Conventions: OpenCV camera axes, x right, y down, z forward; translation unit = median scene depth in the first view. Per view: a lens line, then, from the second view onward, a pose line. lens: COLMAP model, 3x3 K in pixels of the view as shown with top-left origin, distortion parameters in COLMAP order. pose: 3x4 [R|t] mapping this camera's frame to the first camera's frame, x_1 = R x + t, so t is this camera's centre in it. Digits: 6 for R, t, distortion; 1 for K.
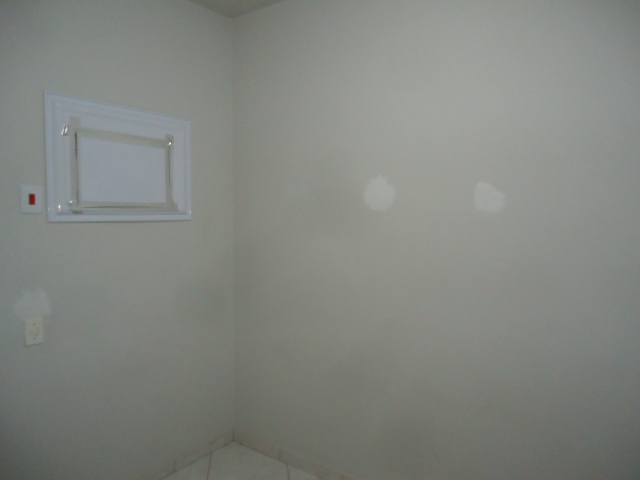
lens RADIAL K [[470.3, 0, 320.1], [0, 470.3, 241.3], [0, 0, 1]] dist [0.000706, -0.001326]
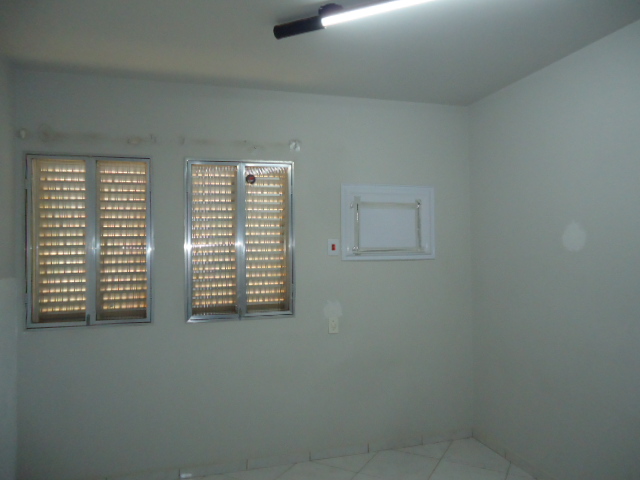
lens RADIAL K [[470.3, 0, 320.0], [0, 470.3, 244.3], [0, 0, 1]] dist [0.000706, -0.001326]
pose [[0.788633, -0.020758, -0.614514, 0.354826], [-0.024318, 0.997595, -0.064906, 0.010983], [0.614384, 0.066131, 0.786231, -0.333776]]
